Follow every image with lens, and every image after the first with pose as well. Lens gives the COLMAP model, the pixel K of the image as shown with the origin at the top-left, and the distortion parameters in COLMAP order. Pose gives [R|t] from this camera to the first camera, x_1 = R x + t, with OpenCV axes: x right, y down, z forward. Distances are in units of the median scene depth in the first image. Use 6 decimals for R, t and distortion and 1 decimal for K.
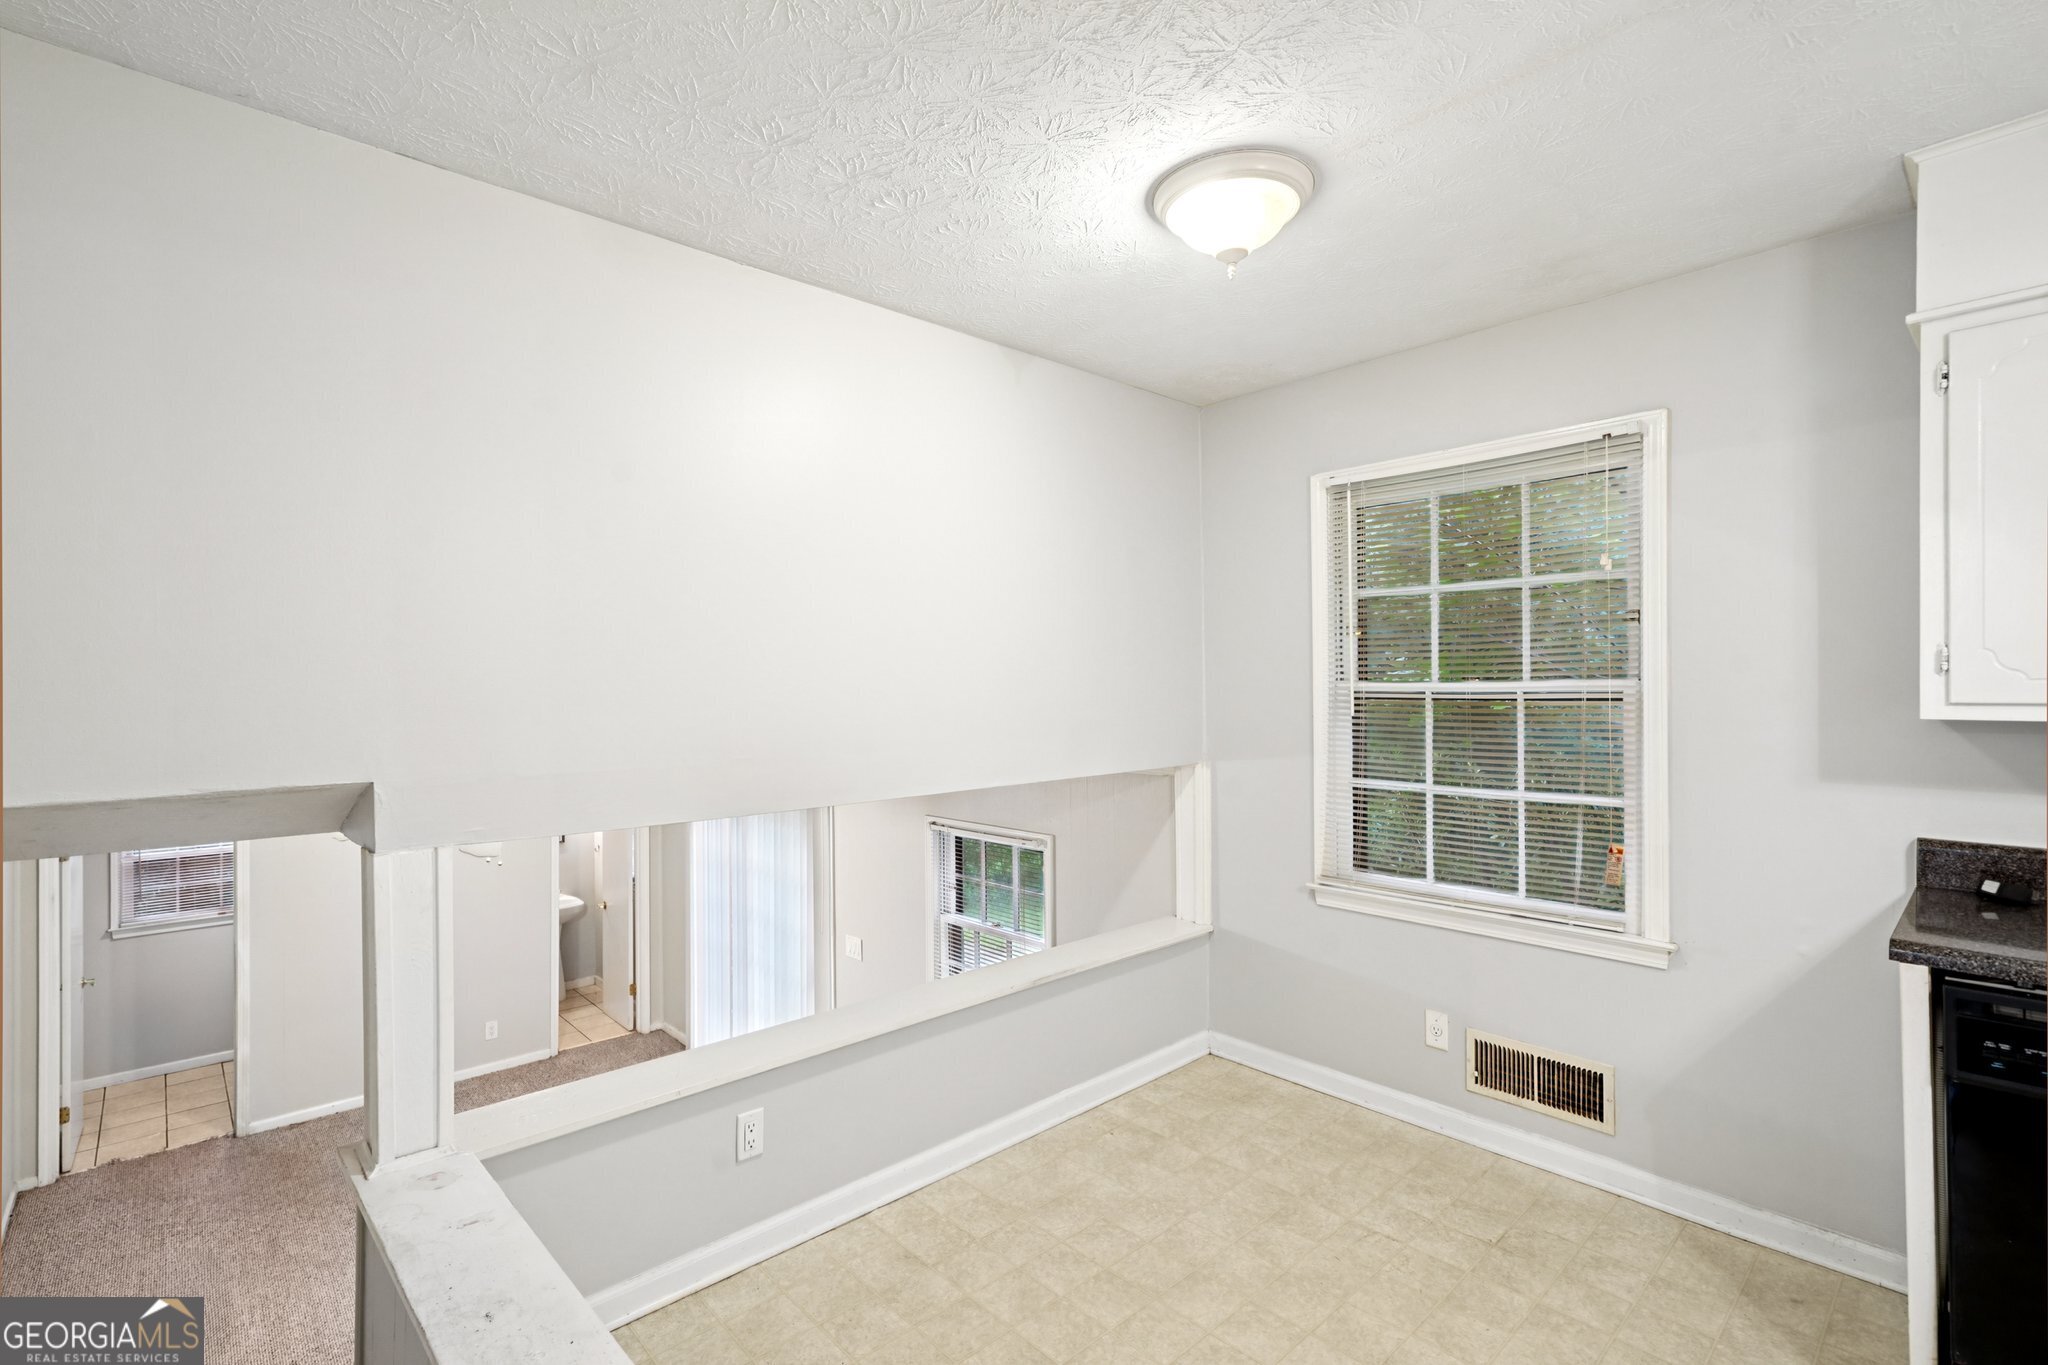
lens RADIAL K [[948.6, 0, 1015.8], [0, 948.6, 681.1], [0, 0, 1]] dist [0.002435, 0.001640]
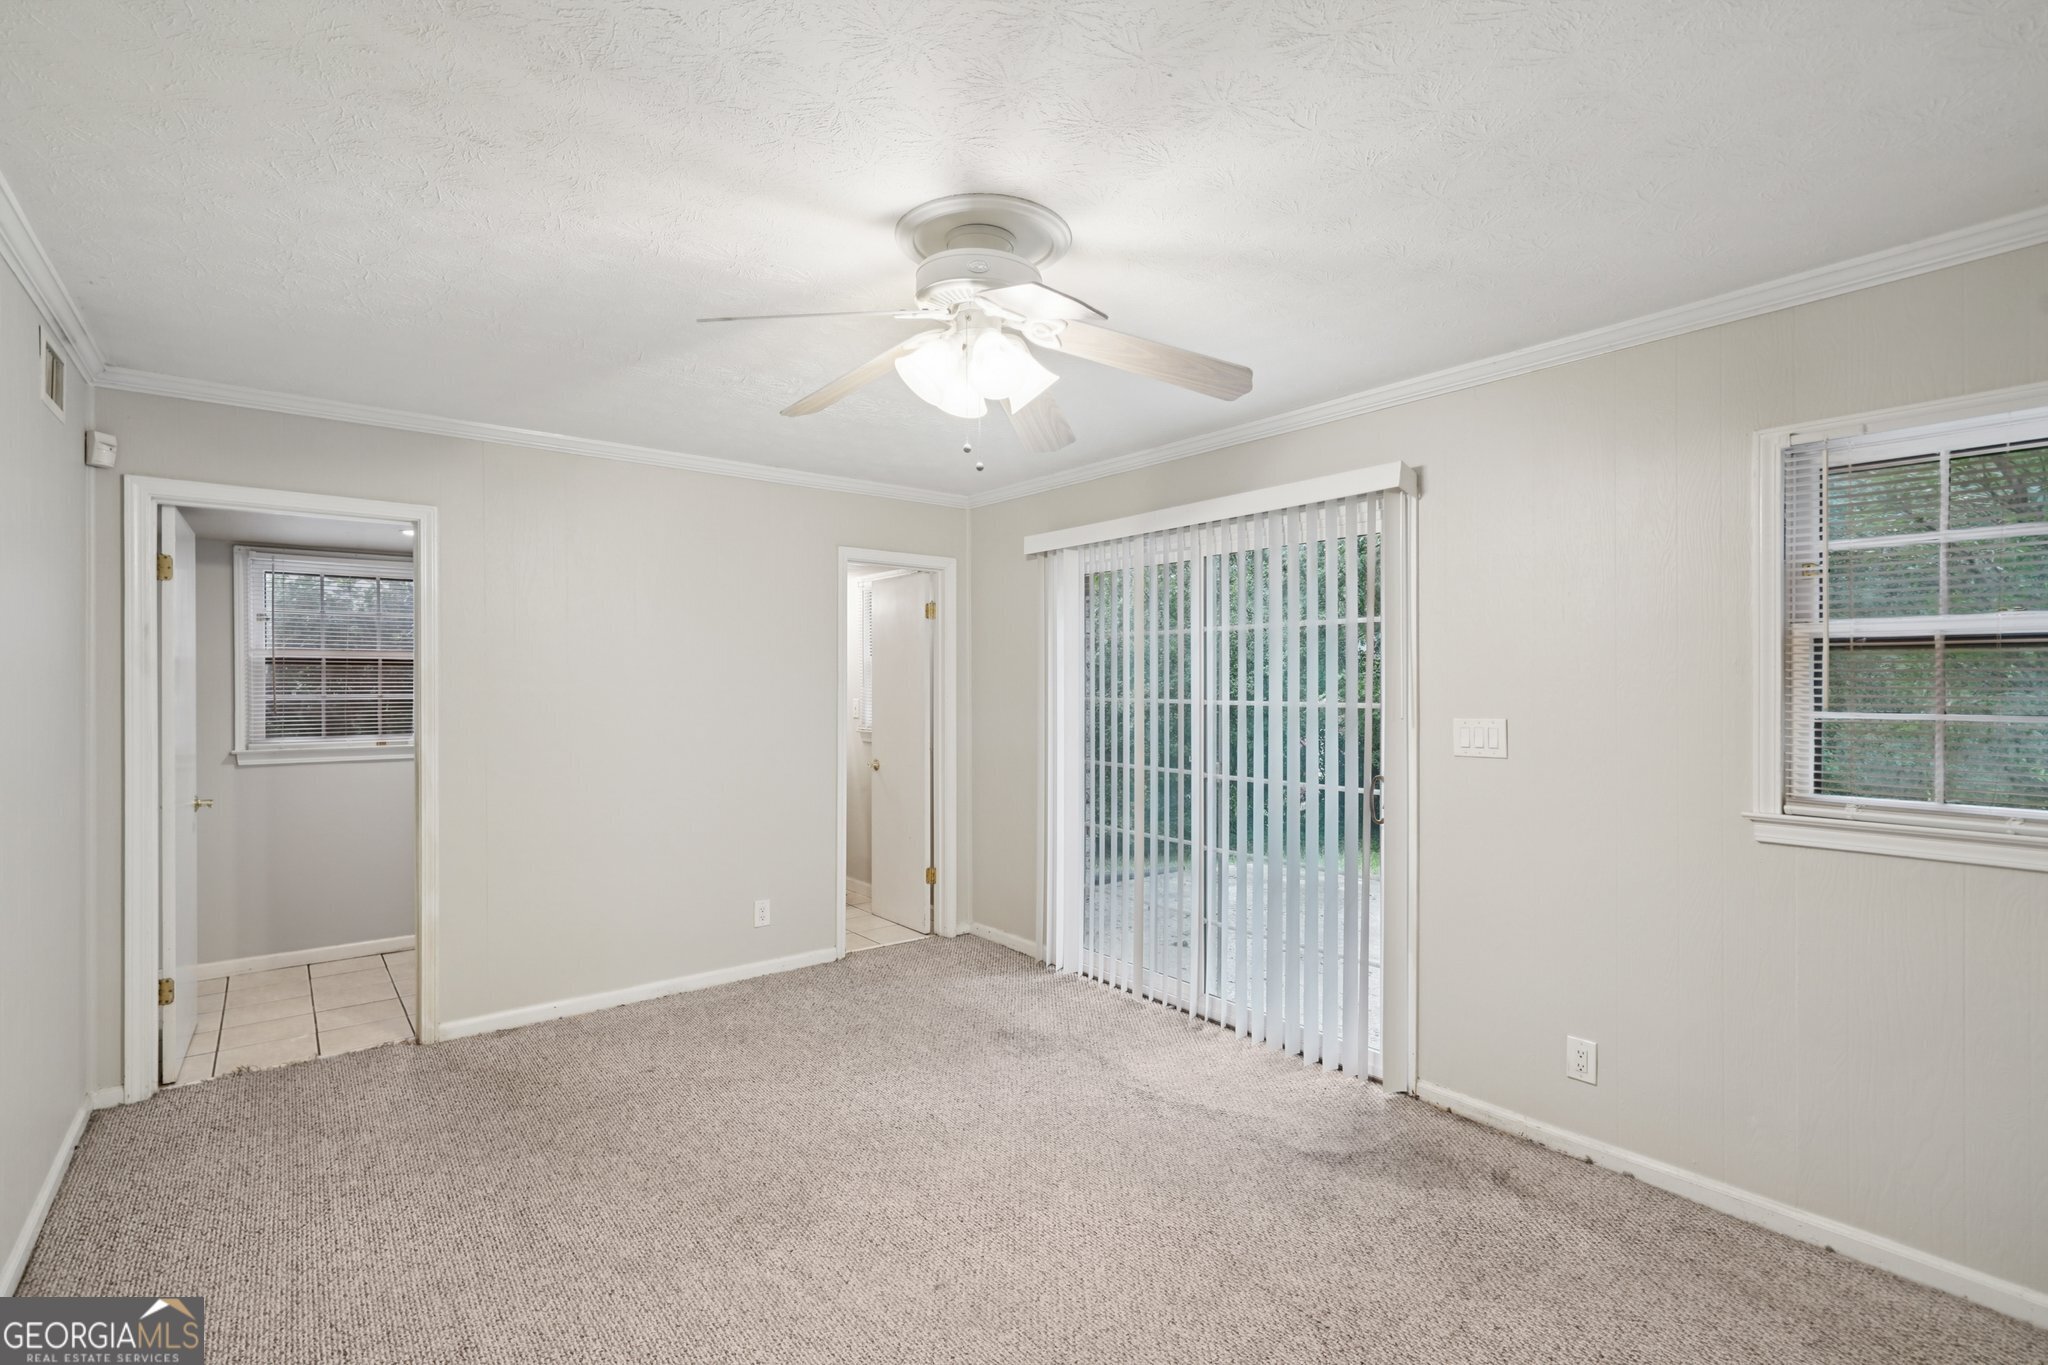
lens RADIAL K [[948.6, 0, 1007.1], [0, 948.6, 679.2], [0, 0, 1]] dist [0.002435, 0.001640]
pose [[0.997019, 0.002970, -0.077099, -0.388935], [-0.002936, 0.999996, 0.000546, 0.238592], [0.077101, -0.000318, 0.997023, 0.407458]]
